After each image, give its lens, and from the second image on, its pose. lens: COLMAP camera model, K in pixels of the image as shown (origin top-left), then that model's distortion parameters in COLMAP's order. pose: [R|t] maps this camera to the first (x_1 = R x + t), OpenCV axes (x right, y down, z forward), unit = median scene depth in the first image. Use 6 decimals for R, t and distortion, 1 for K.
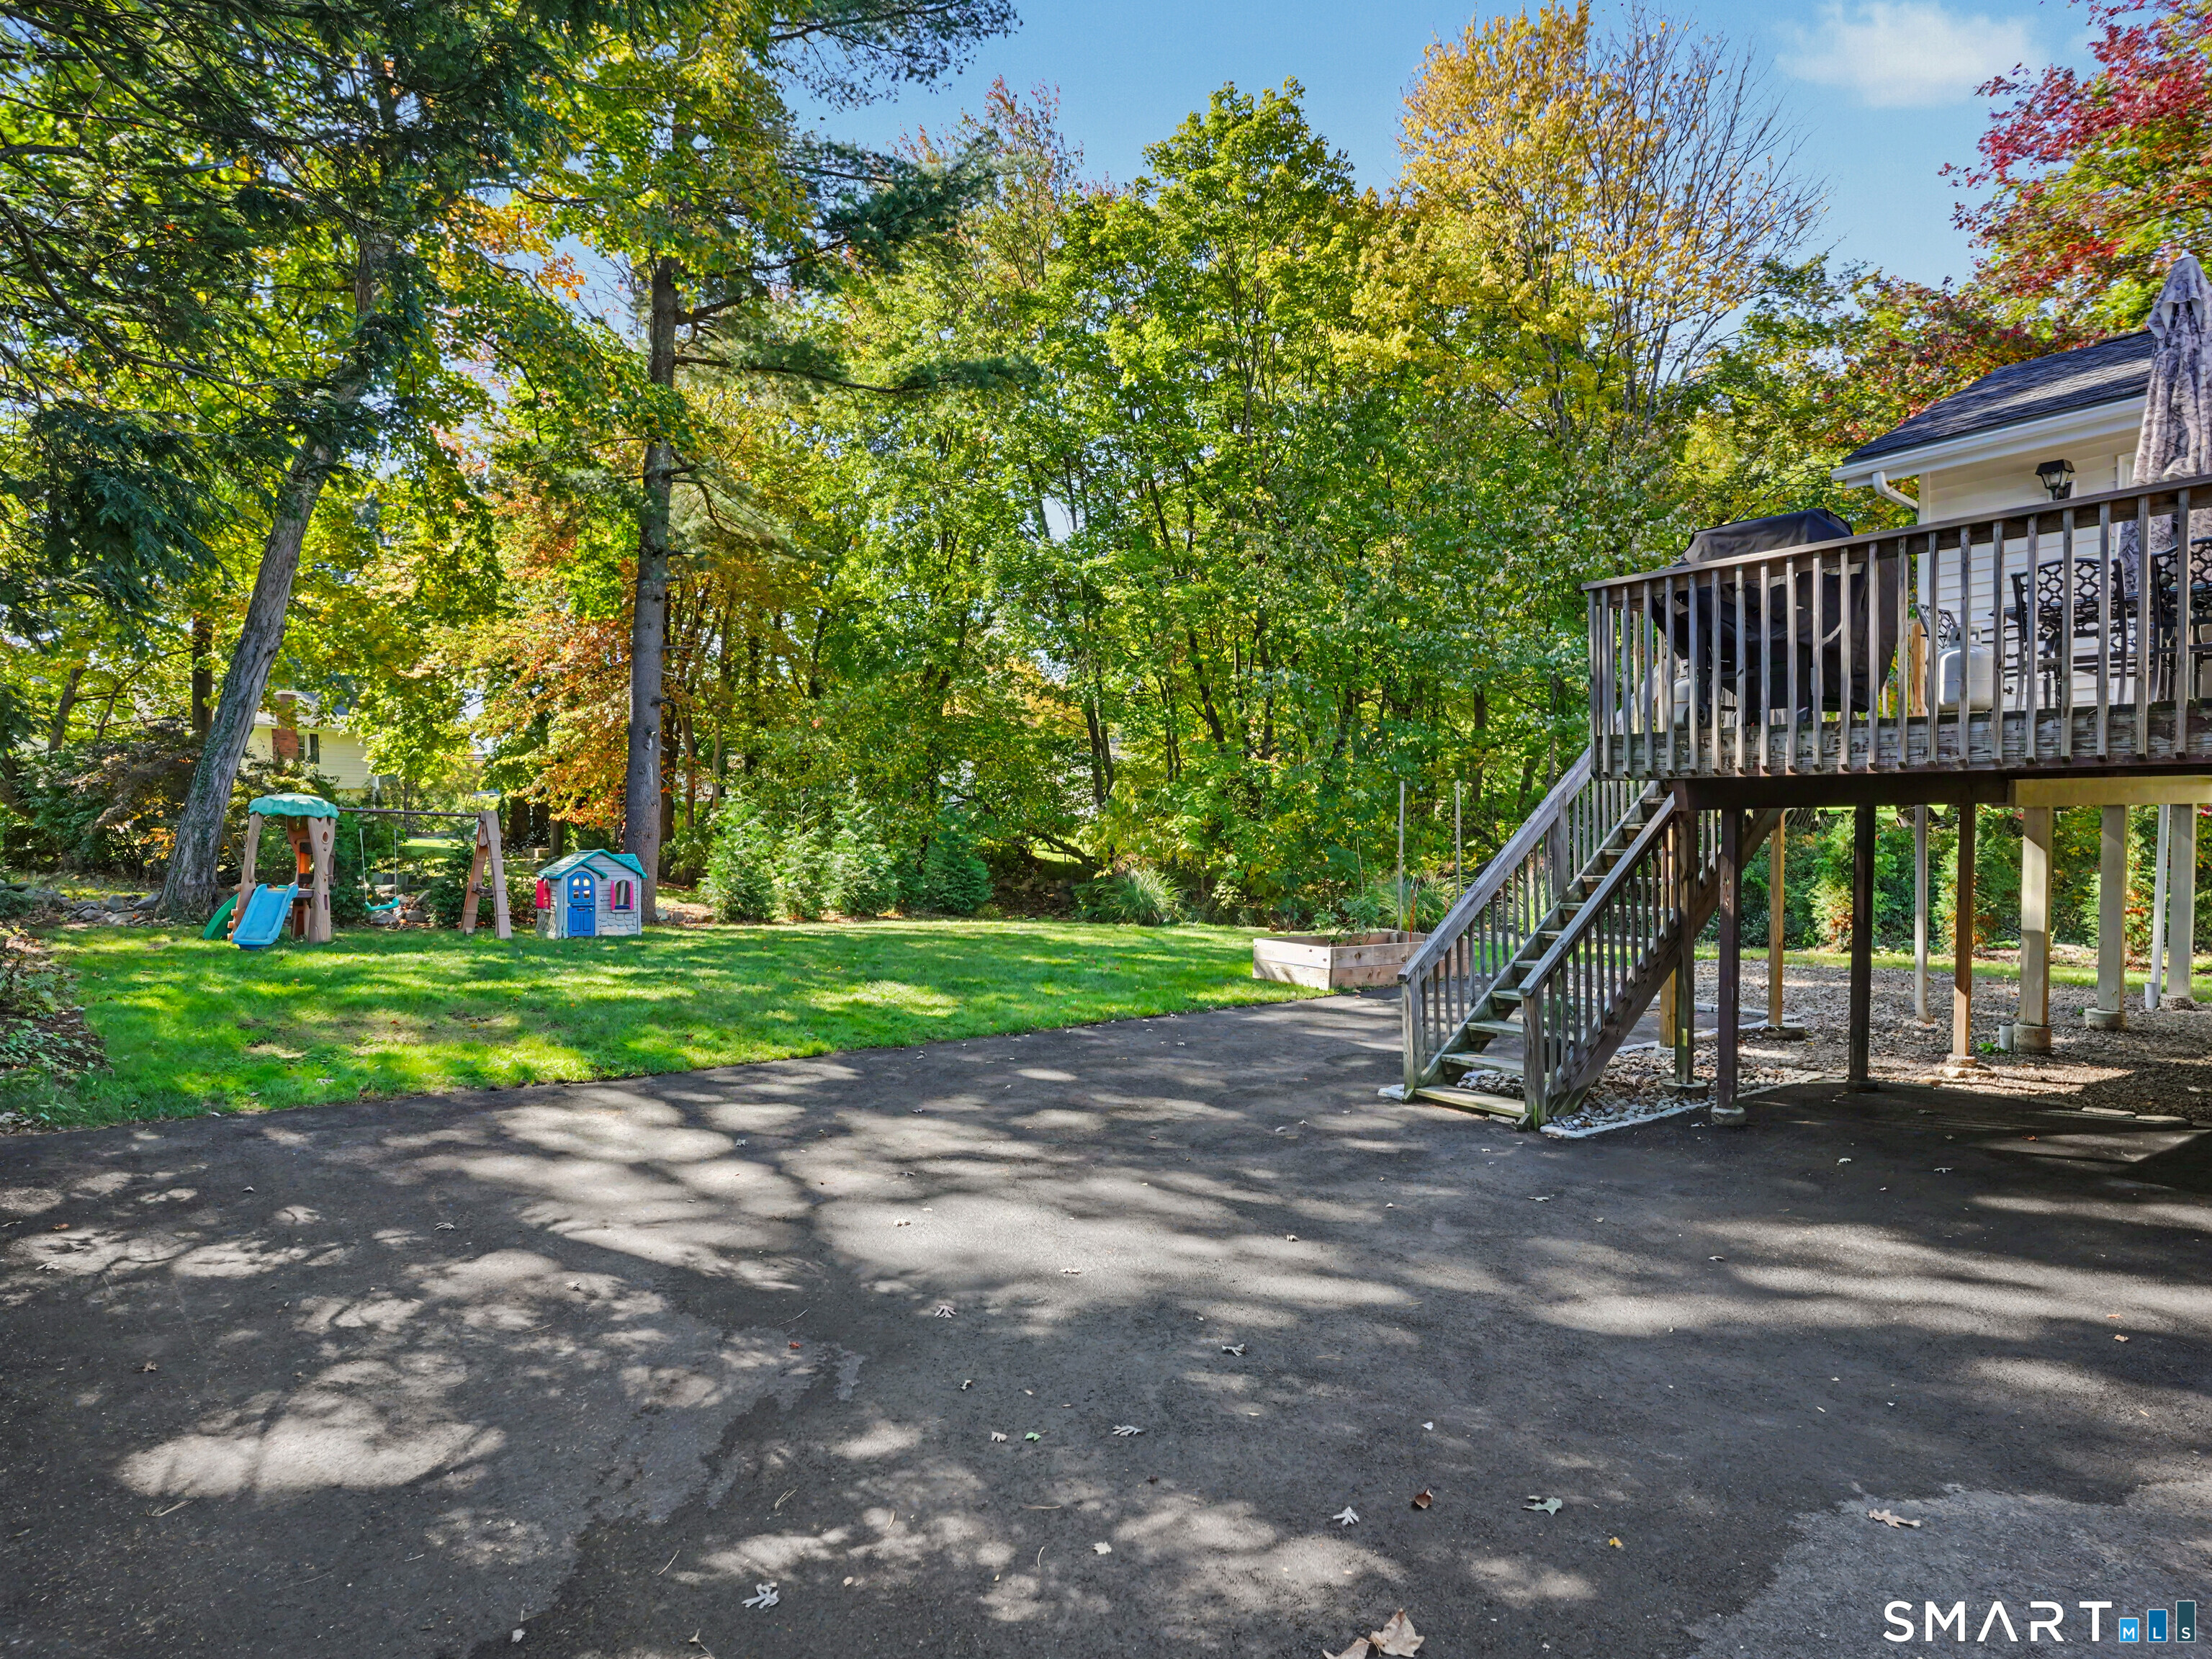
lens RADIAL K [[1226.3, 0, 1112.7], [0, 1226.3, 847.0], [0, 0, 1]] dist [-0.001235, -0.001011]
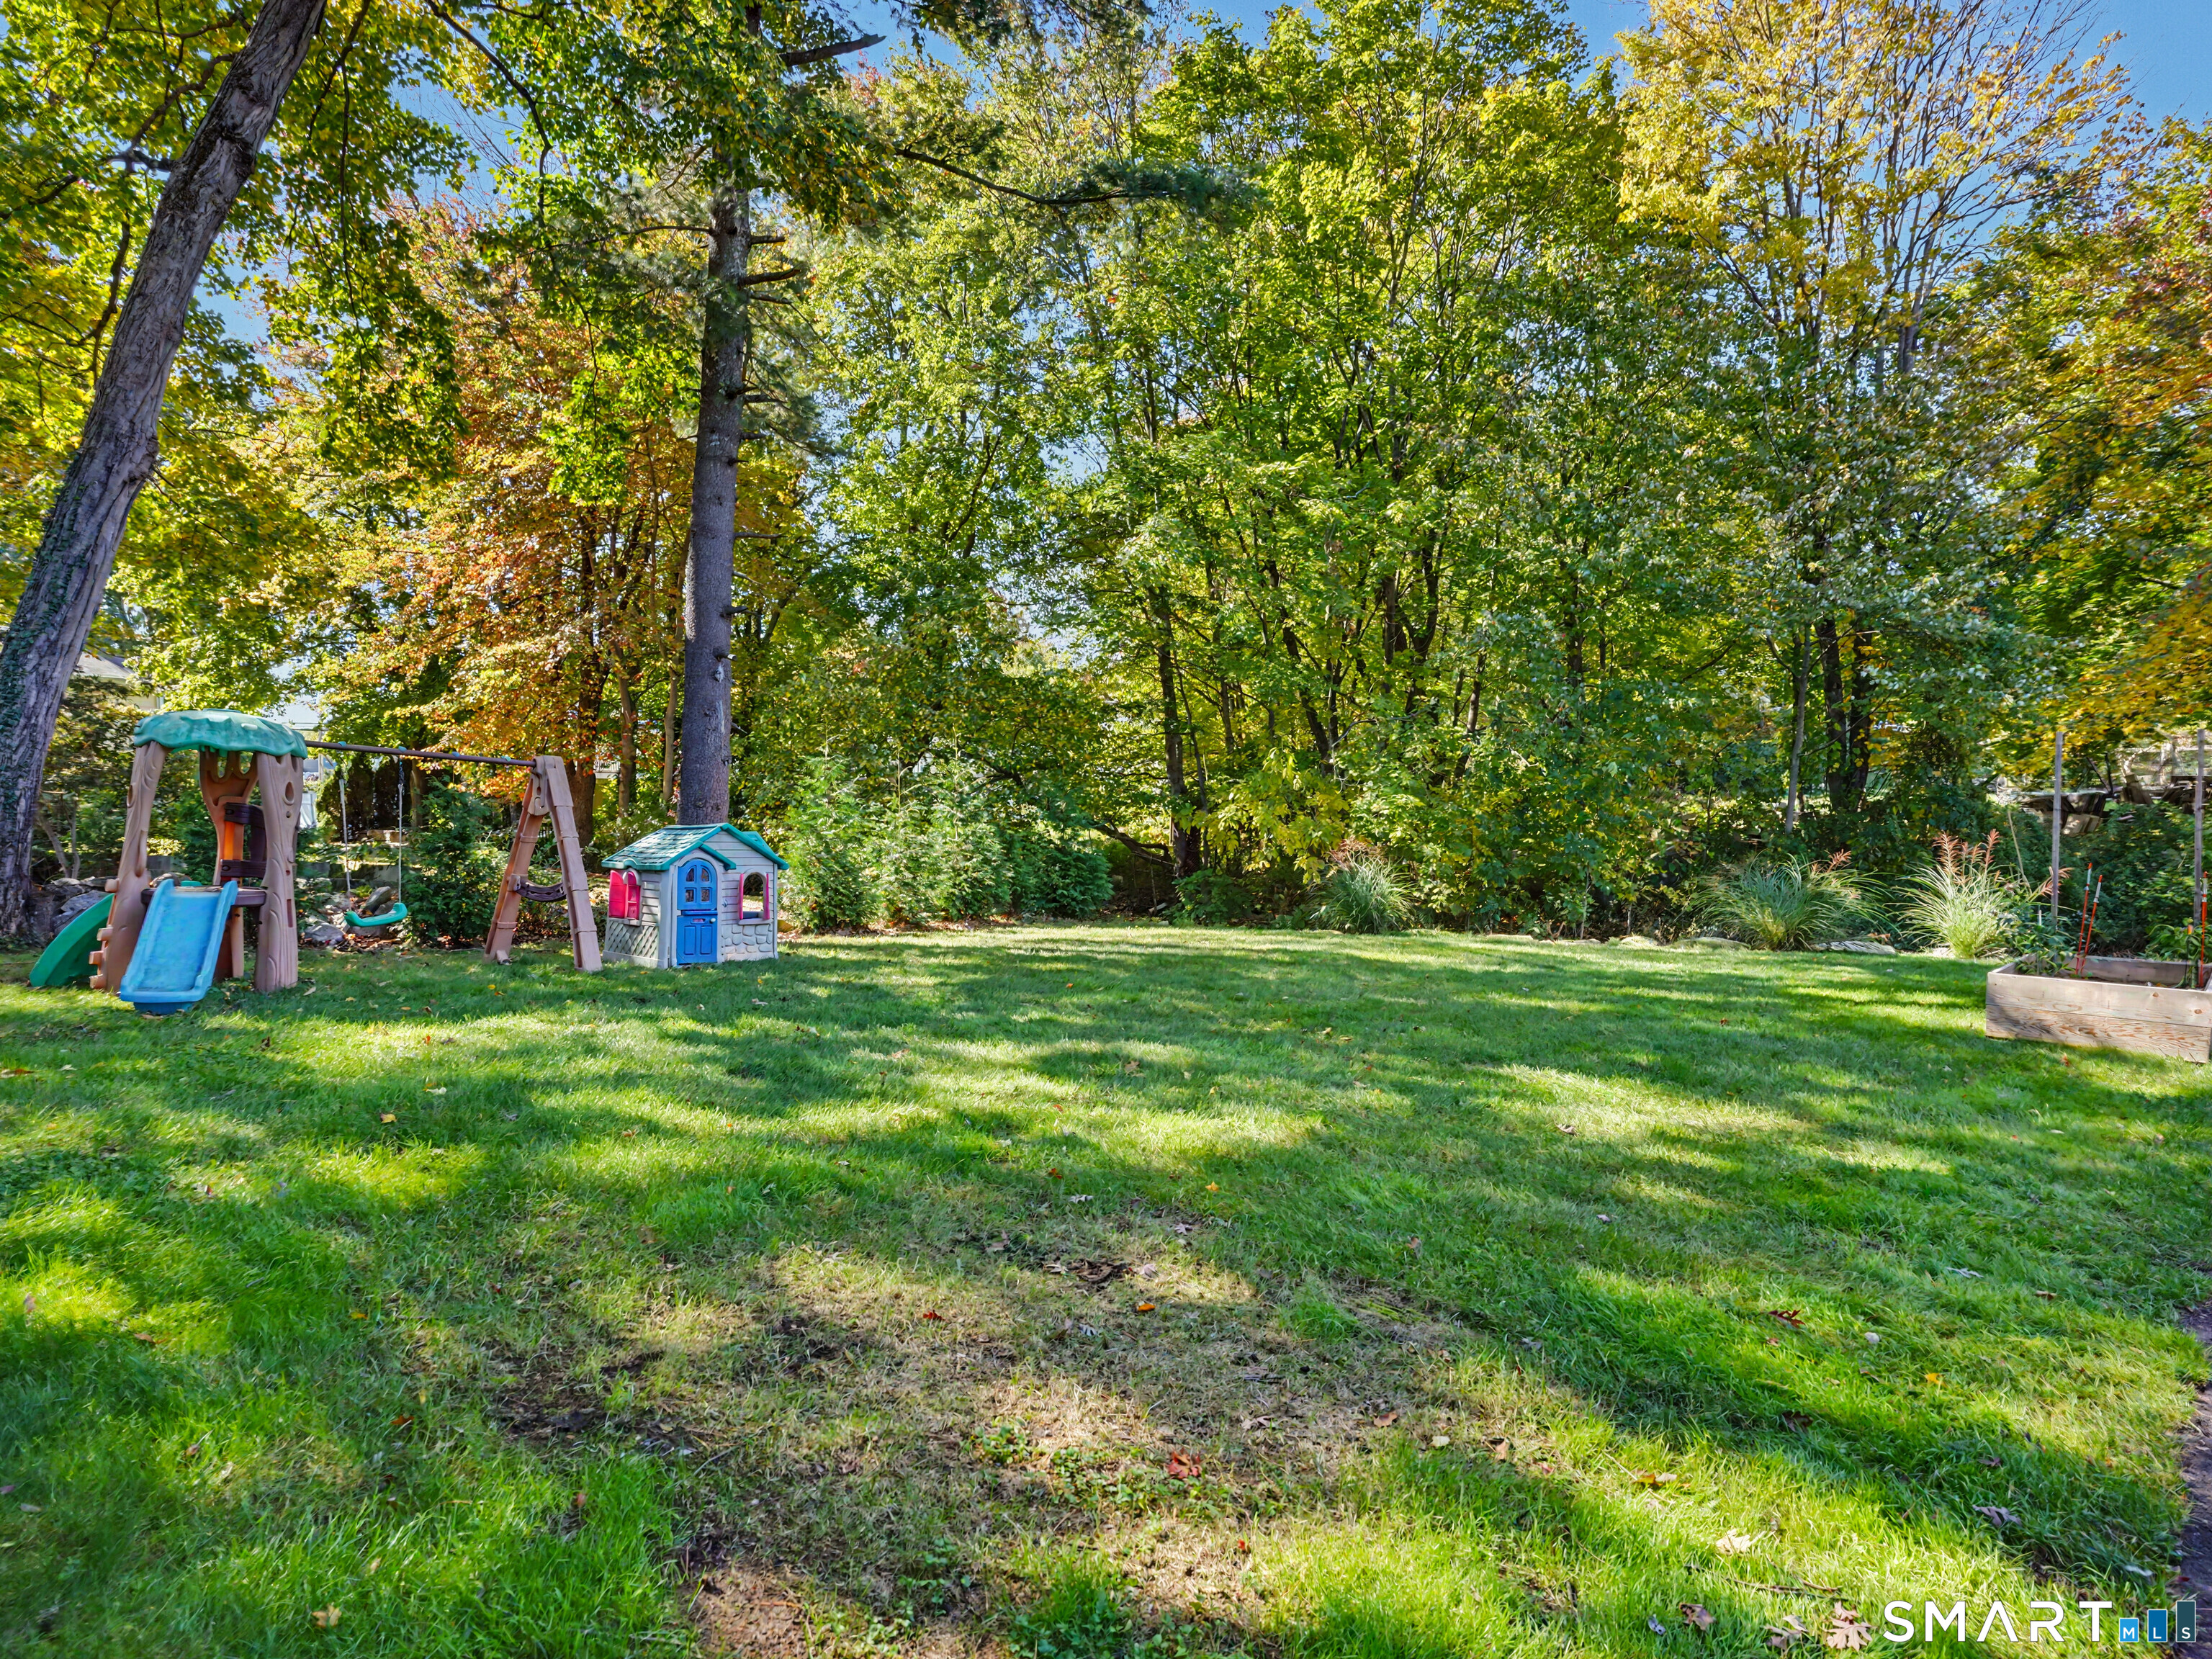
lens RADIAL K [[1182.1, 0, 1097.0], [0, 1182.1, 830.3], [0, 0, 1]] dist [-0.000131, -0.008701]
pose [[0.986349, 0.007384, 0.164505, -0.256079], [-0.005948, 0.999940, -0.009219, 0.007924], [-0.164563, 0.008115, 0.986333, 0.293195]]
